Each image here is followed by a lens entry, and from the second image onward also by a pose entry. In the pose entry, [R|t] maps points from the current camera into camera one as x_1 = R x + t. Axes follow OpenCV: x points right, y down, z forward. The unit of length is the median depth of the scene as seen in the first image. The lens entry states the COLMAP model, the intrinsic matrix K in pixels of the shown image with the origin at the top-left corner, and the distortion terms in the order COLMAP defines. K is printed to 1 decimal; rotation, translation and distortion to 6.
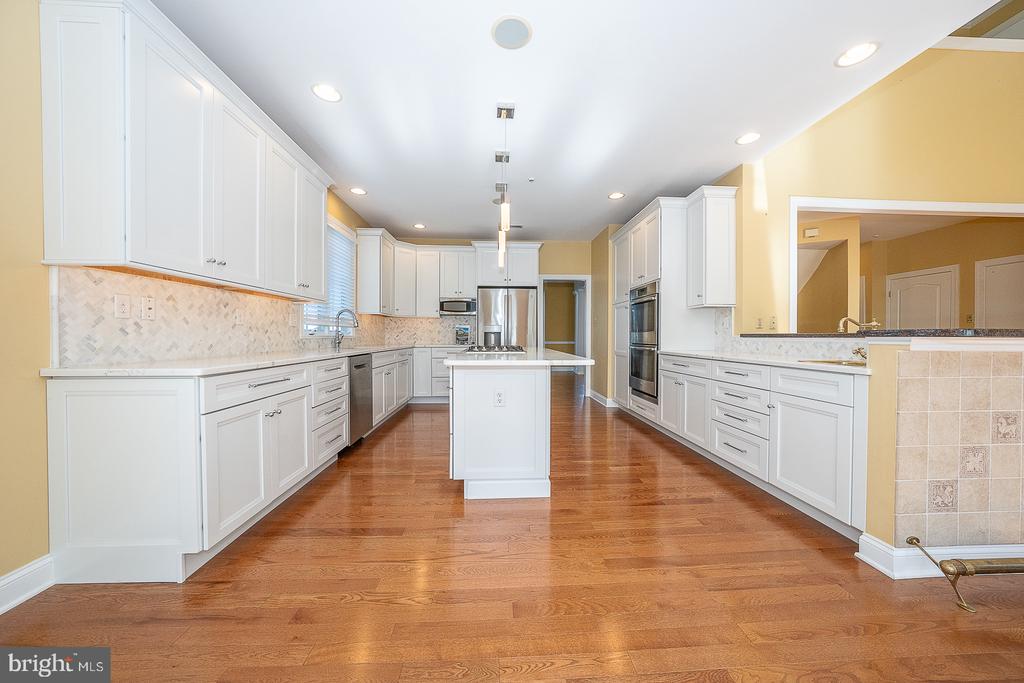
lens RADIAL K [[353.0, 0, 508.3], [0, 353.0, 340.1], [0, 0, 1]] dist [-0.012058, 0.000669]
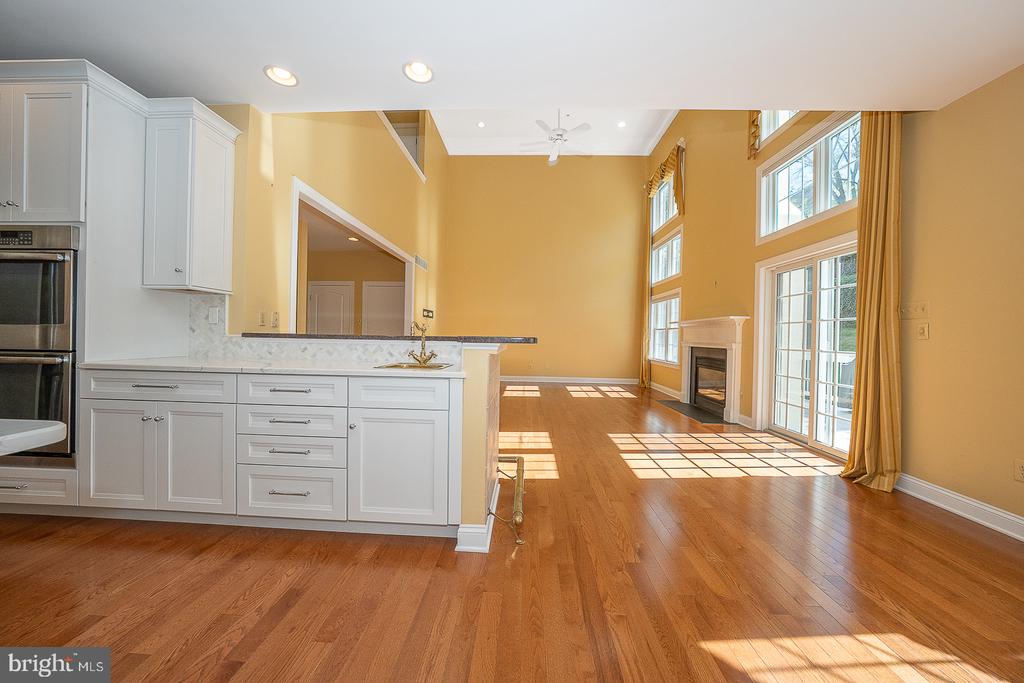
lens RADIAL K [[353.0, 0, 516.7], [0, 353.0, 339.1], [0, 0, 1]] dist [-0.012058, 0.000669]
pose [[0.088171, -0.008647, 0.996068, -0.021735], [-0.008457, 0.999920, 0.009429, -0.017012], [-0.996069, -0.009255, 0.088091, 0.374941]]
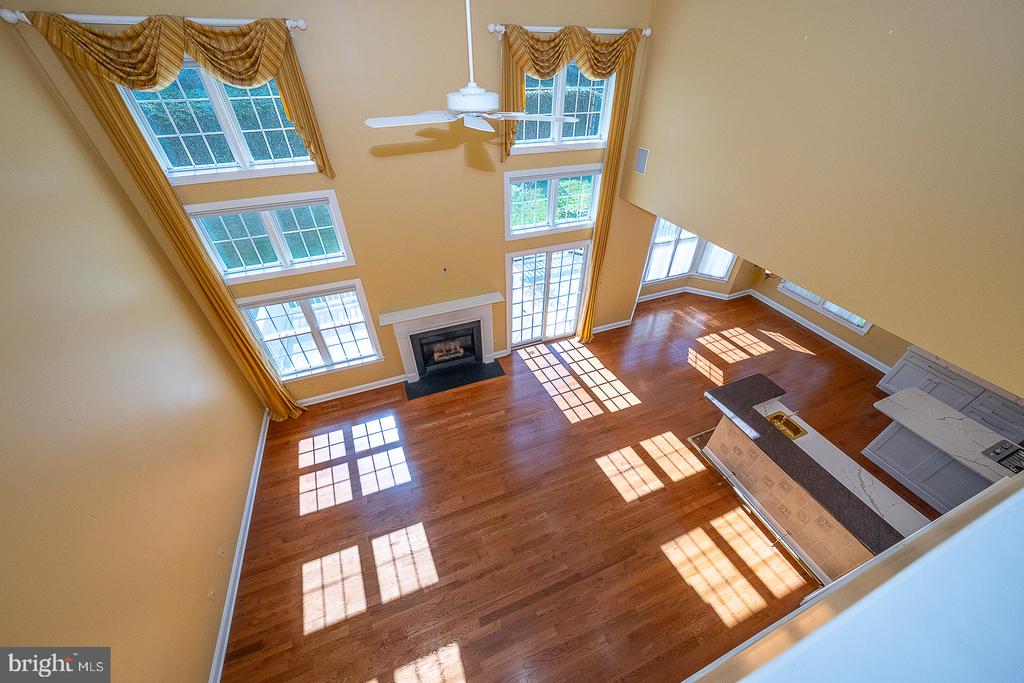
lens RADIAL K [[353.0, 0, 514.7], [0, 353.0, 340.7], [0, 0, 1]] dist [-0.012058, 0.000669]
pose [[-0.953334, 0.187411, -0.236709, 1.774260], [-0.005524, 0.773060, 0.634309, -1.016110], [0.301867, 0.606016, -0.735949, 1.063824]]
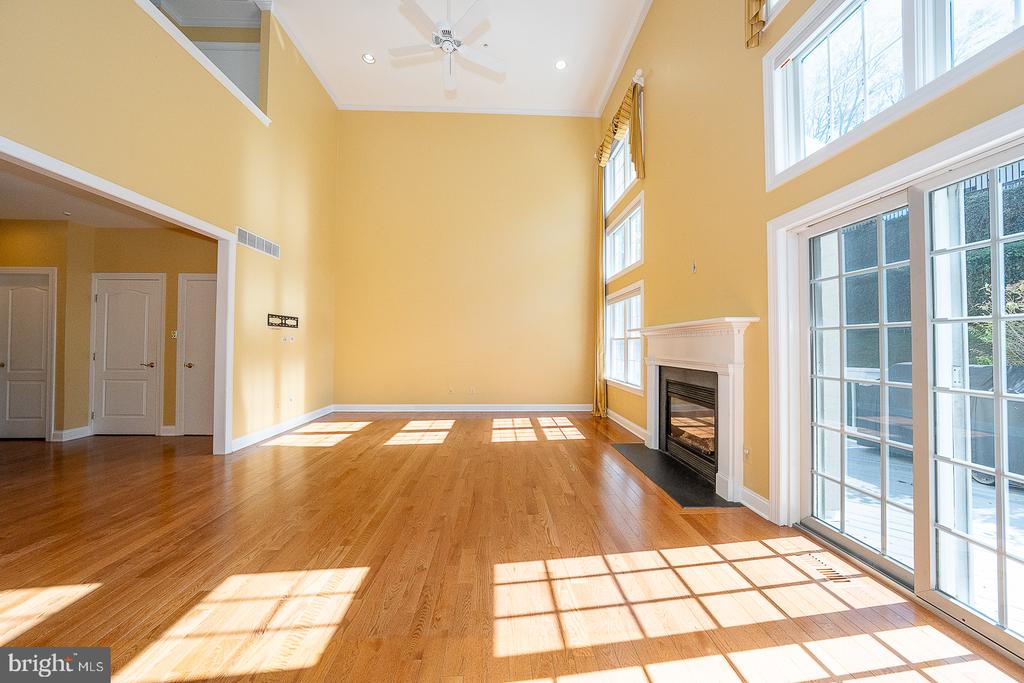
lens RADIAL K [[353.0, 0, 515.7], [0, 353.0, 338.9], [0, 0, 1]] dist [-0.012058, 0.000669]
pose [[0.009793, 0.016024, 0.999824, 0.621852], [0.007257, 0.999844, -0.016095, -0.042570], [-0.999926, 0.007413, 0.009675, 0.129725]]
